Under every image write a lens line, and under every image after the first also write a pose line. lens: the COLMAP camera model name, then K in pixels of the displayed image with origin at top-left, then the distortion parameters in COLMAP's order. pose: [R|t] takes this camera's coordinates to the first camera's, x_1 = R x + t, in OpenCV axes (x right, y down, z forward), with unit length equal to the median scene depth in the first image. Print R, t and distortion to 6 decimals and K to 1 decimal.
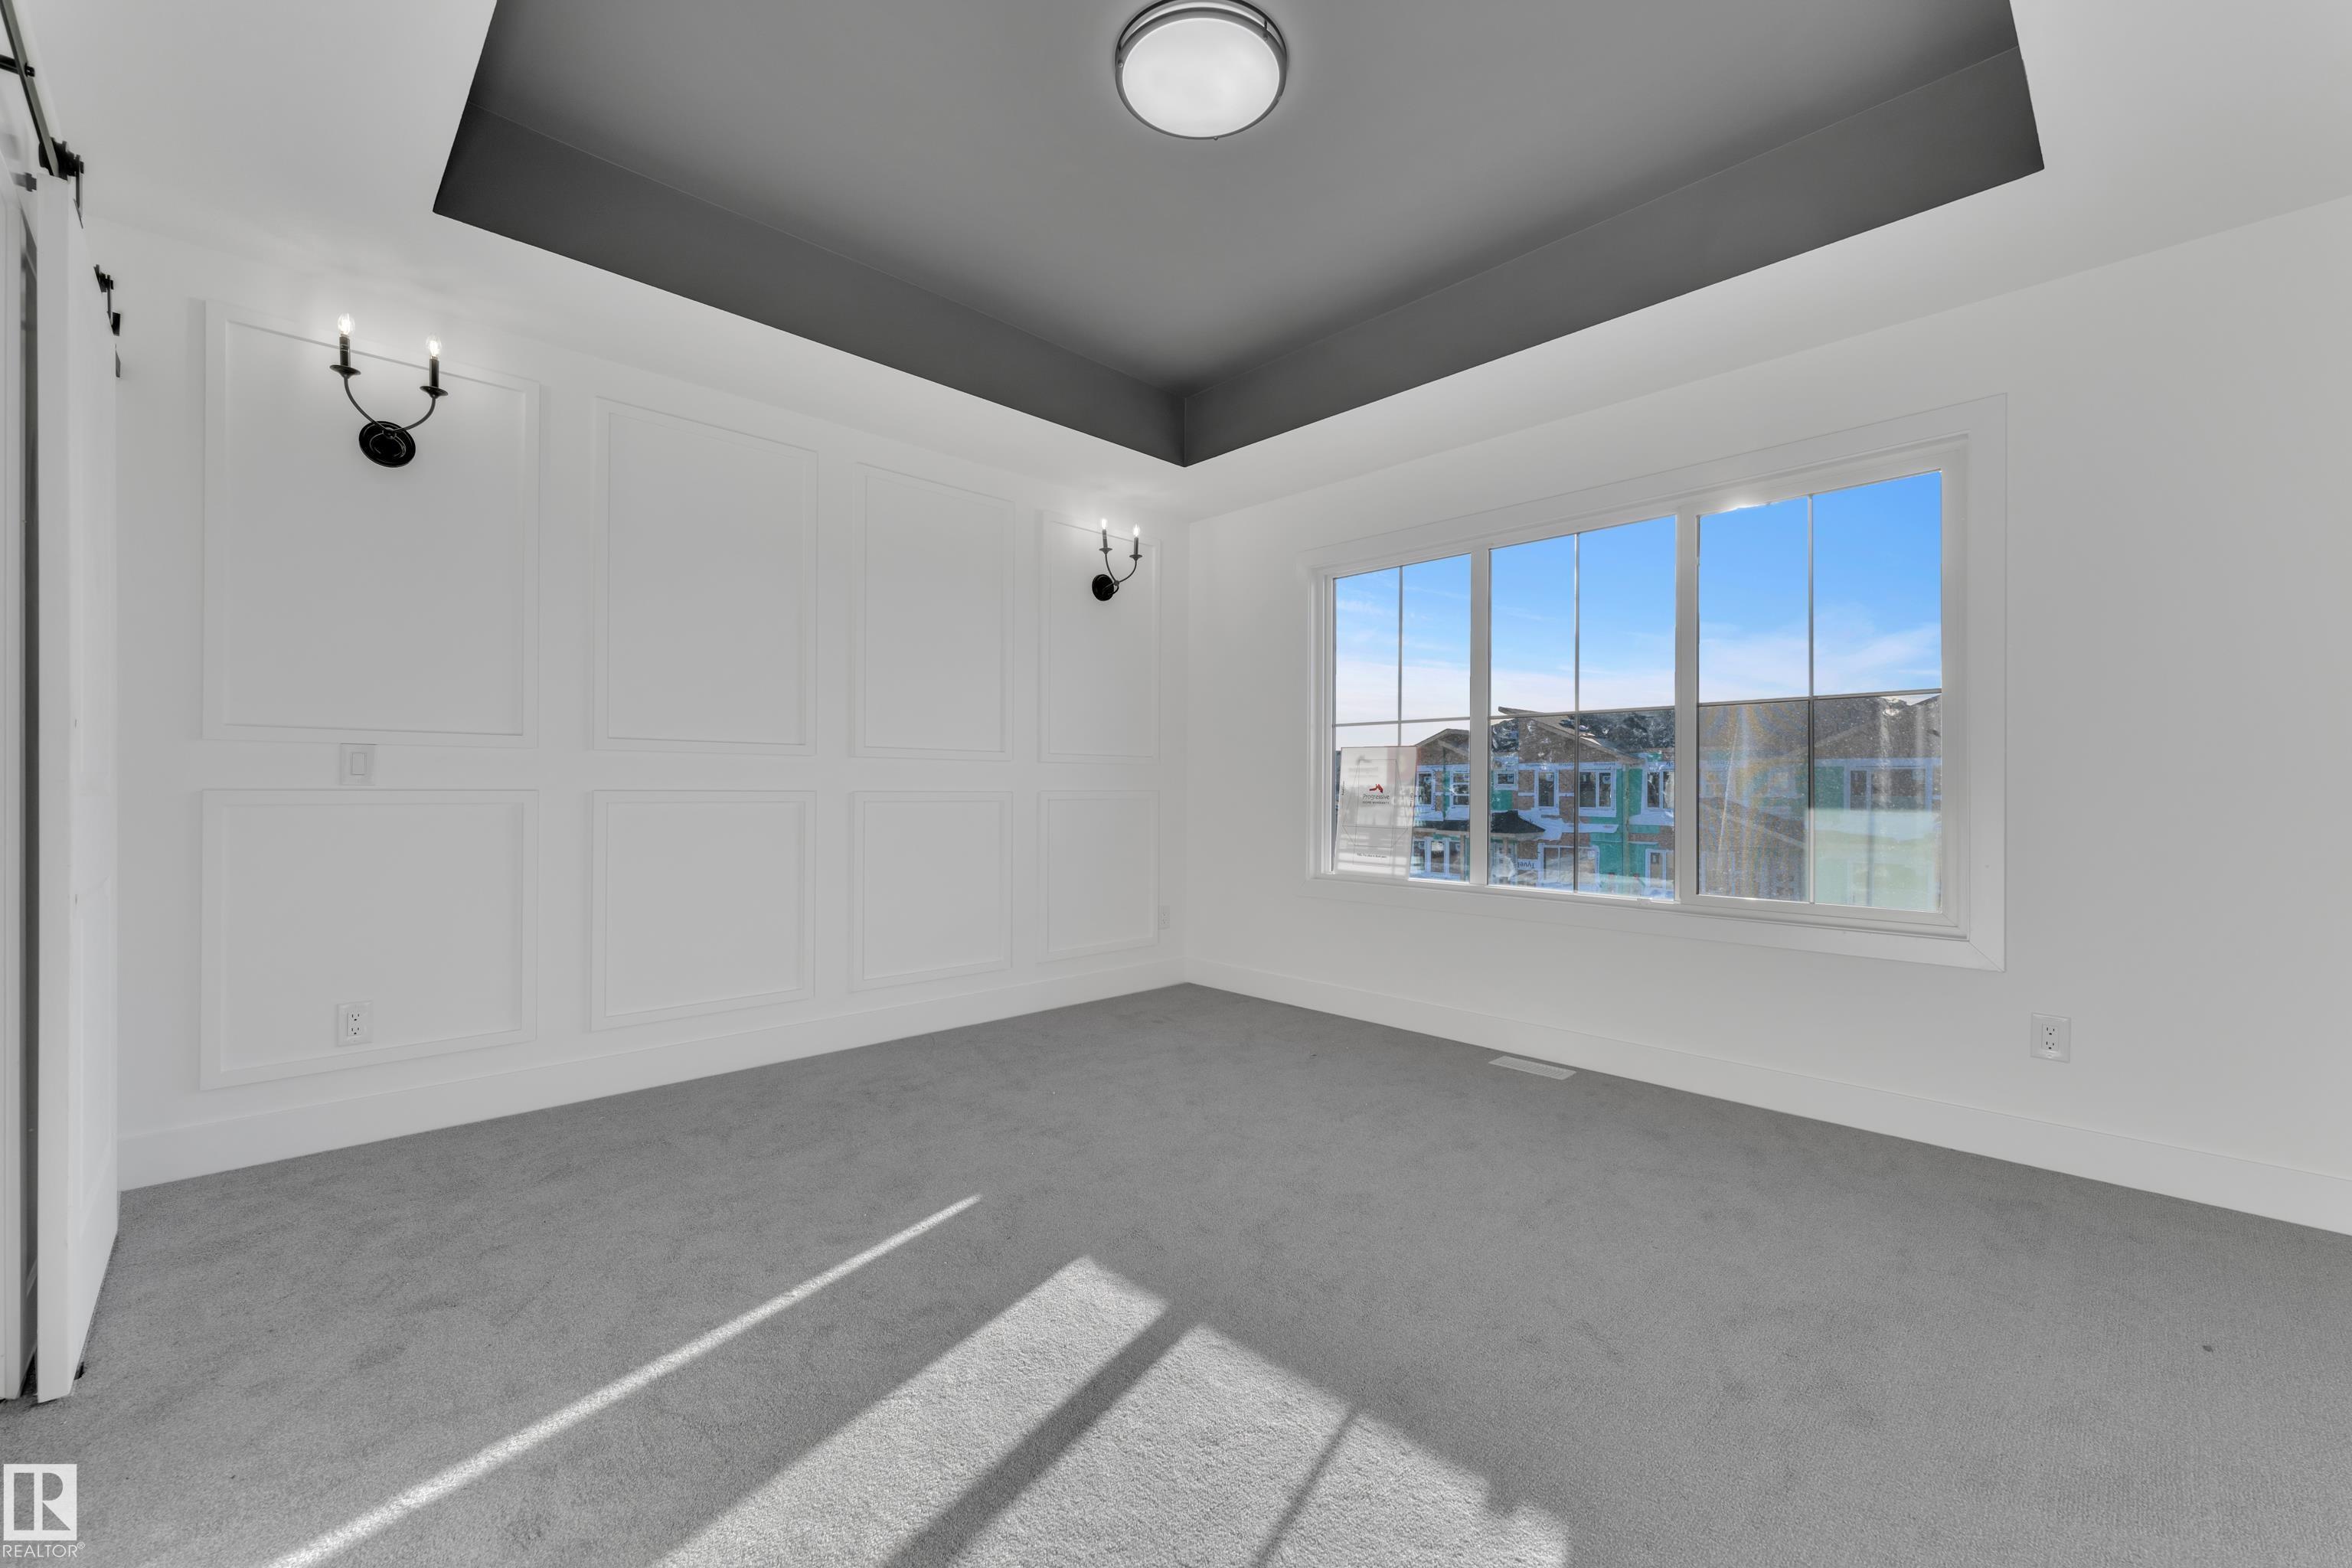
lens RADIAL K [[945.5, 0, 1184.9], [0, 945.5, 775.5], [0, 0, 1]] dist [-0.000606, 0.000055]
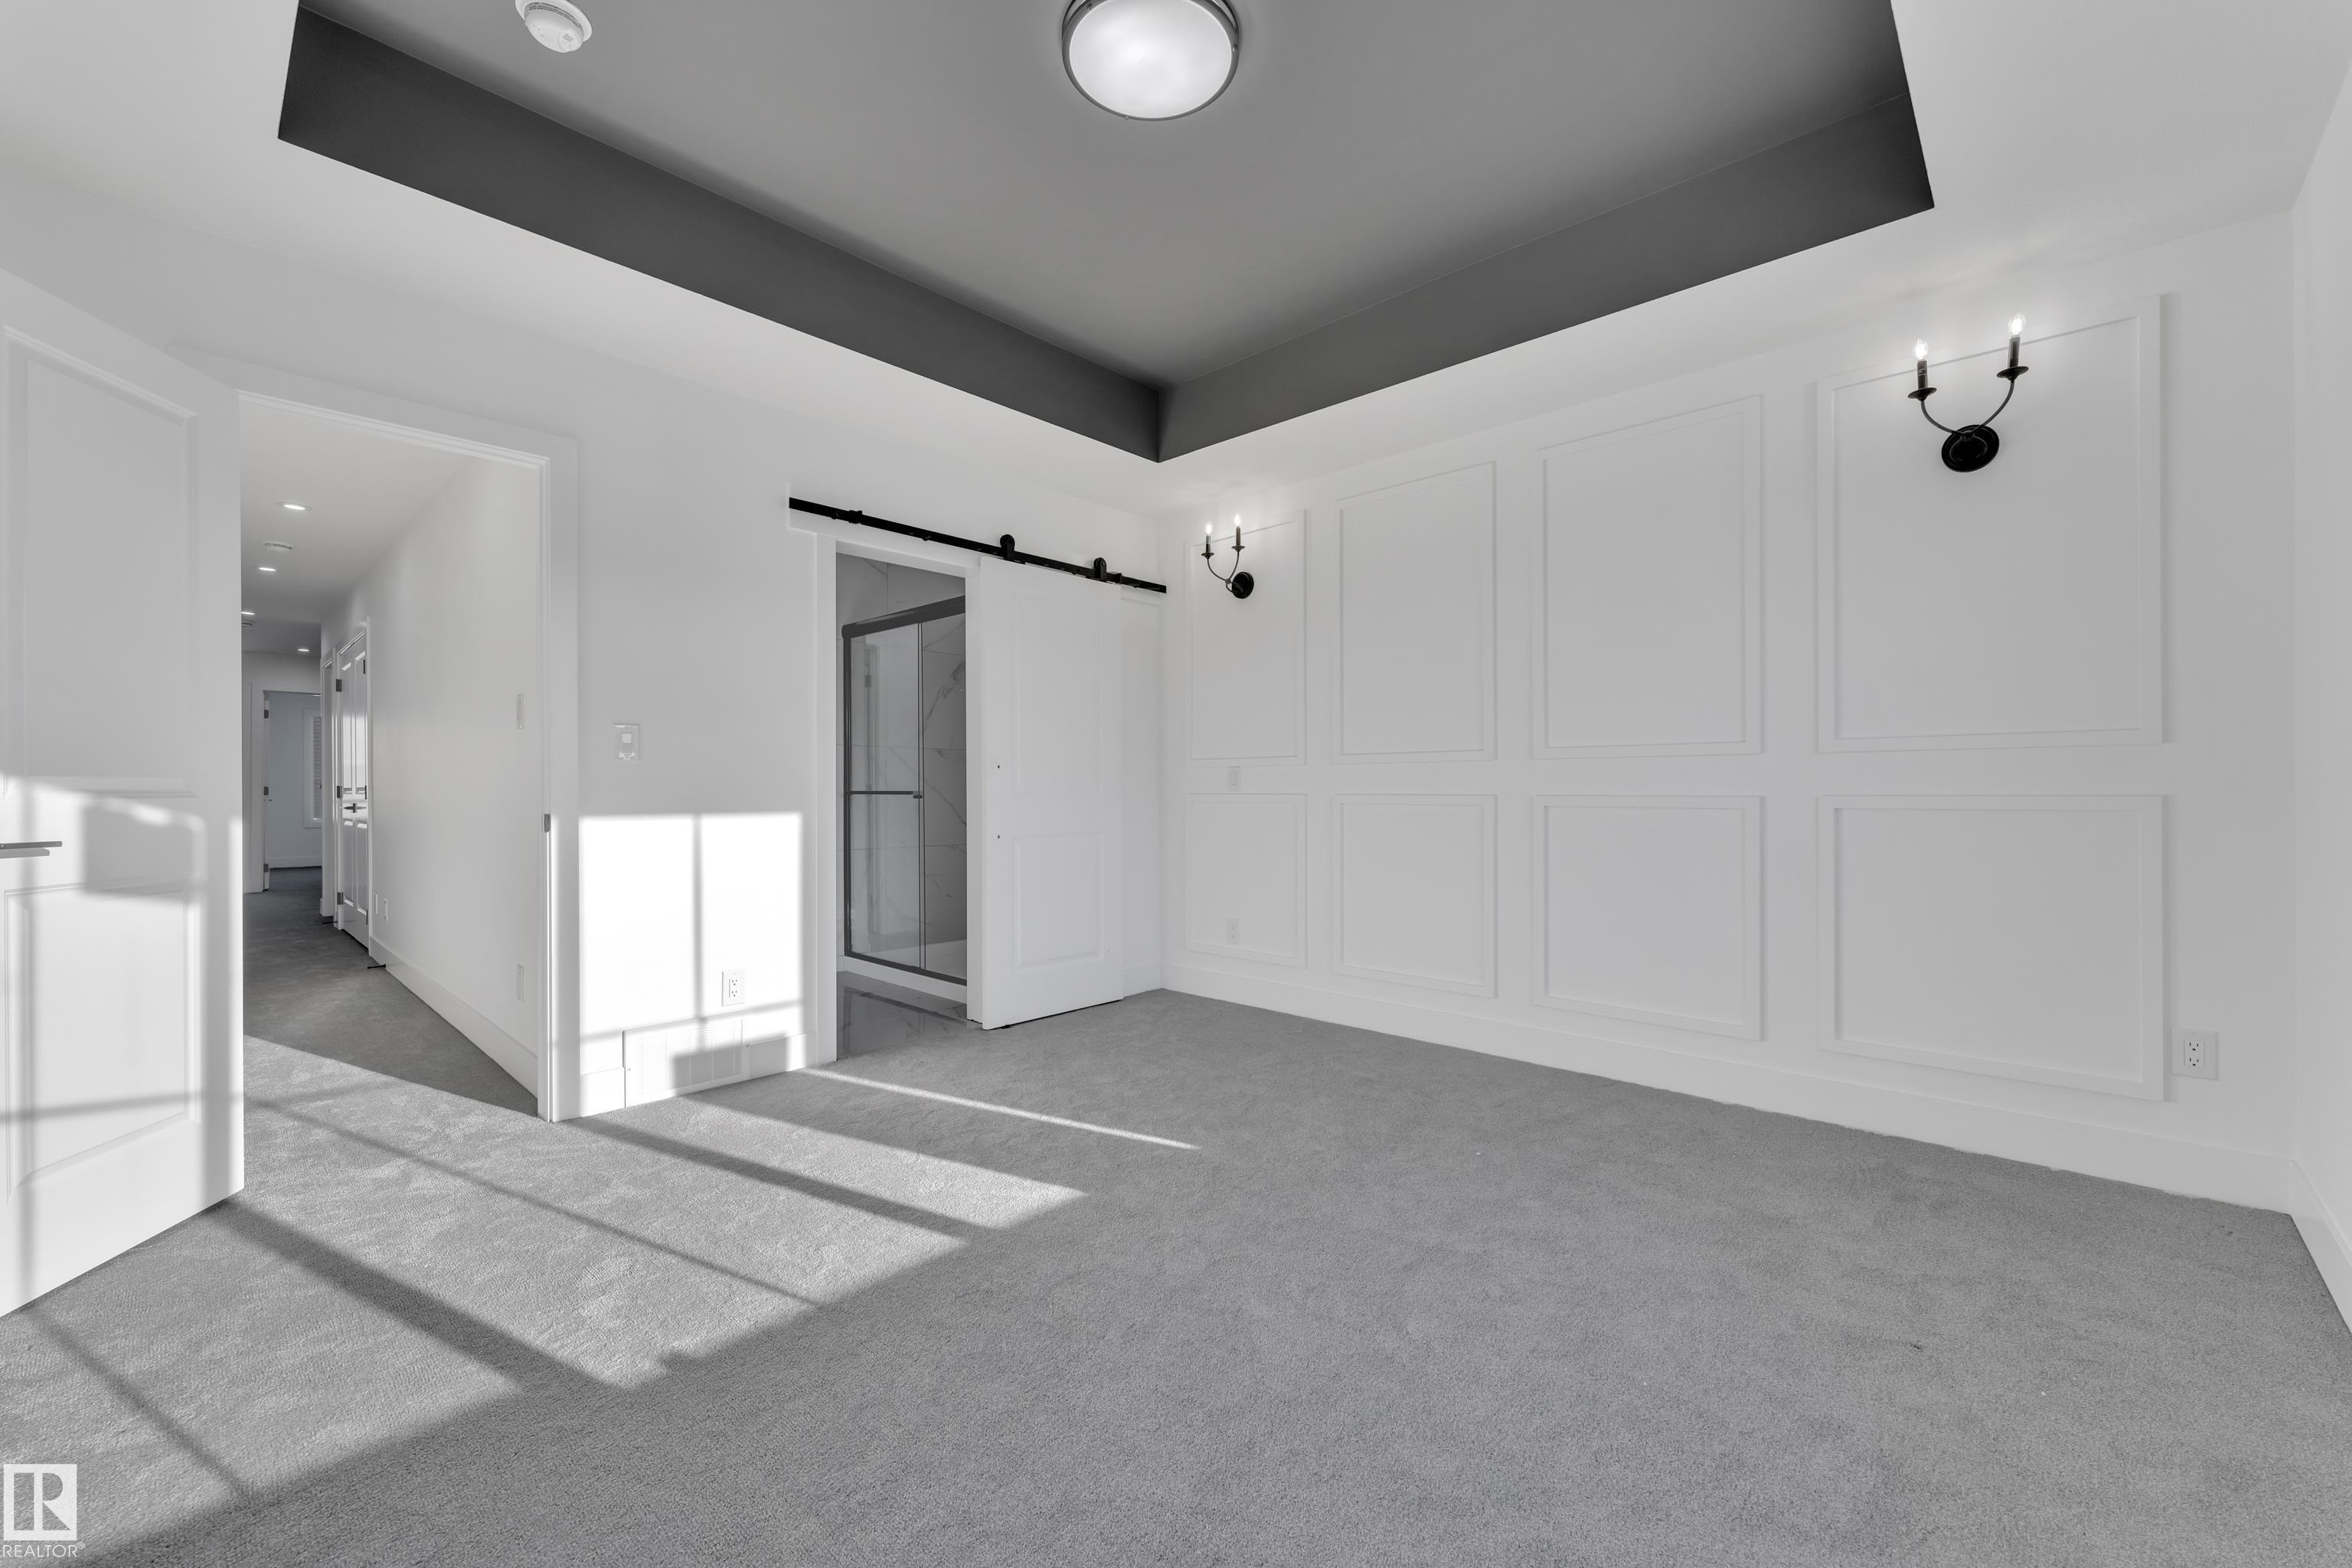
lens RADIAL K [[953.5, 0, 1177.4], [0, 953.5, 784.9], [0, 0, 1]] dist [-0.000638, -0.000098]
pose [[0.026473, -0.009222, -0.999607, 0.844054], [0.013988, 0.999863, -0.008854, 0.013206], [0.999552, -0.013748, 0.026598, 0.854222]]
